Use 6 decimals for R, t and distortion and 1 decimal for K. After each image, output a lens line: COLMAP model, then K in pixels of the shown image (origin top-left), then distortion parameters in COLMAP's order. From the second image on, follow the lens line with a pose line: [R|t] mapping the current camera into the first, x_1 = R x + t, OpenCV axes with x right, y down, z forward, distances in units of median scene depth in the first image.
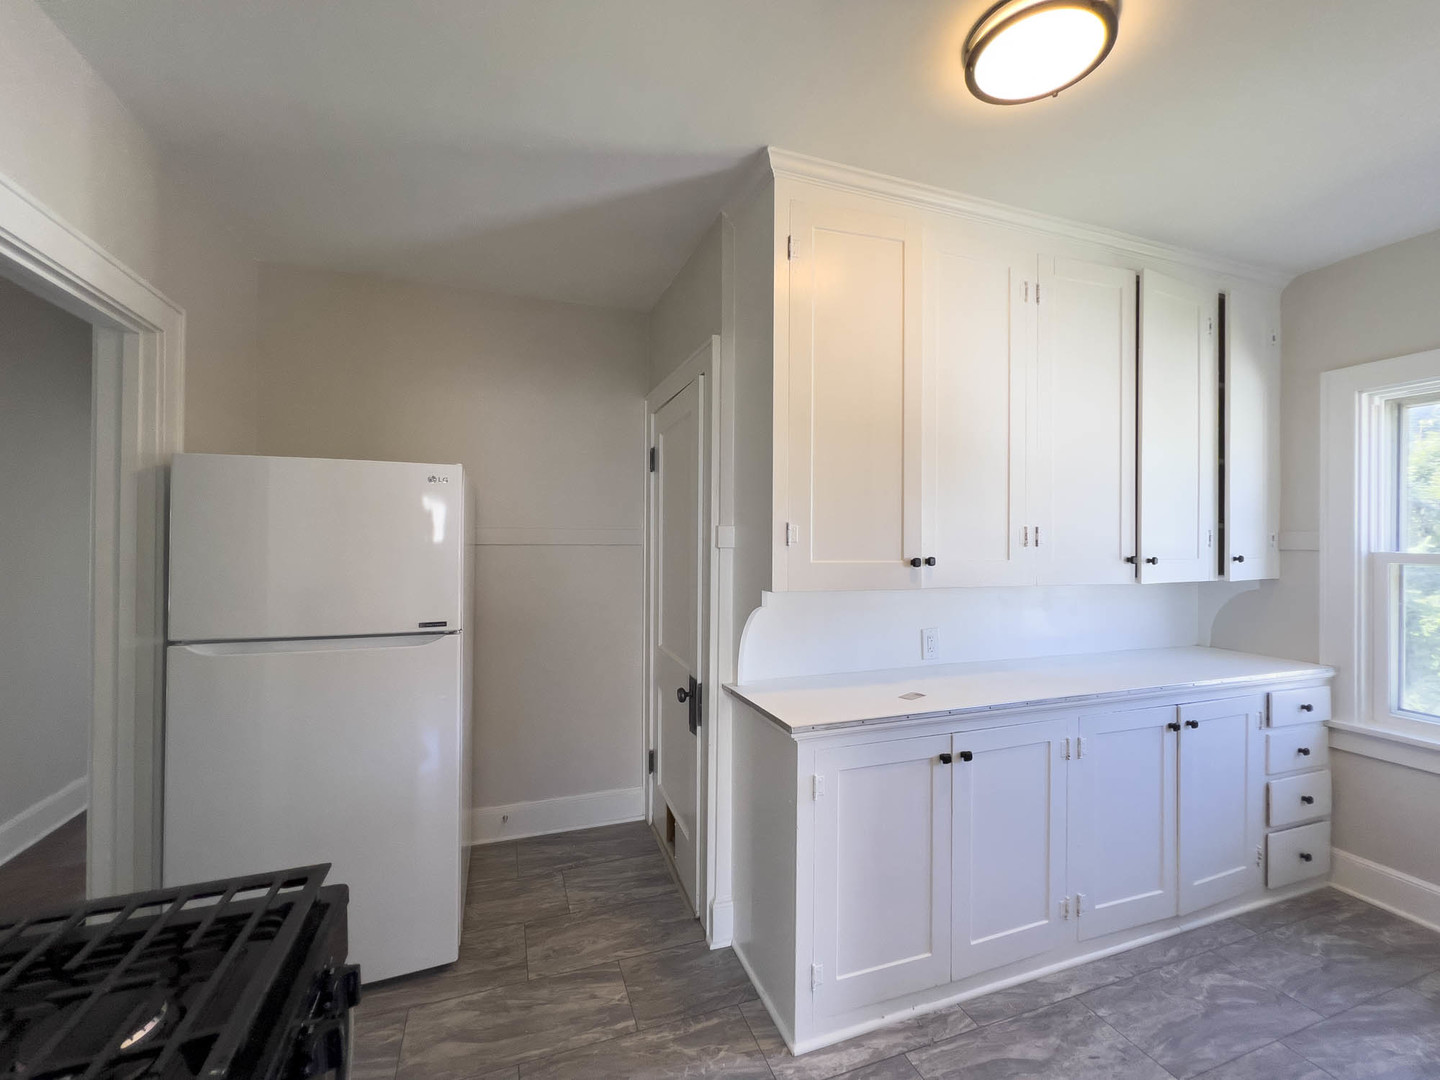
lens RADIAL K [[579.0, 0, 708.9], [0, 579.0, 546.8], [0, 0, 1]] dist [-0.000781, 0.000129]
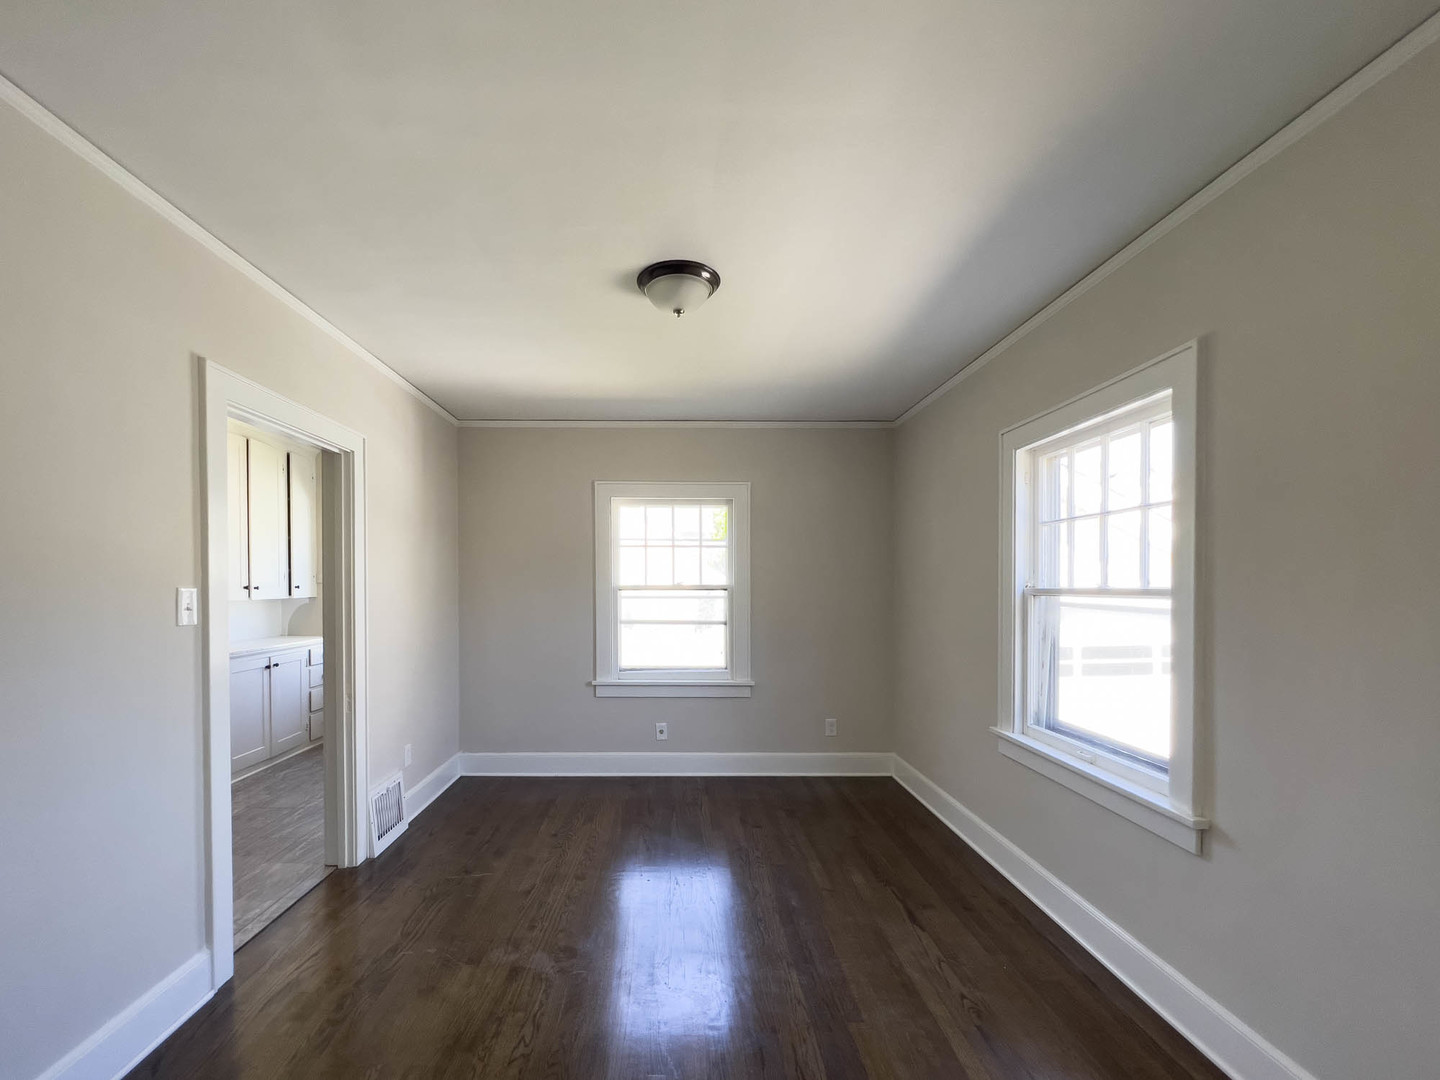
lens RADIAL K [[556.5, 0, 625.5], [0, 556.5, 586.0], [0, 0, 1]] dist [-0.000470, -0.000025]
pose [[0.325954, -0.012843, 0.945298, -0.587796], [0.009038, 0.999904, 0.010469, 0.007869], [-0.945343, 0.005131, 0.326039, -0.768476]]
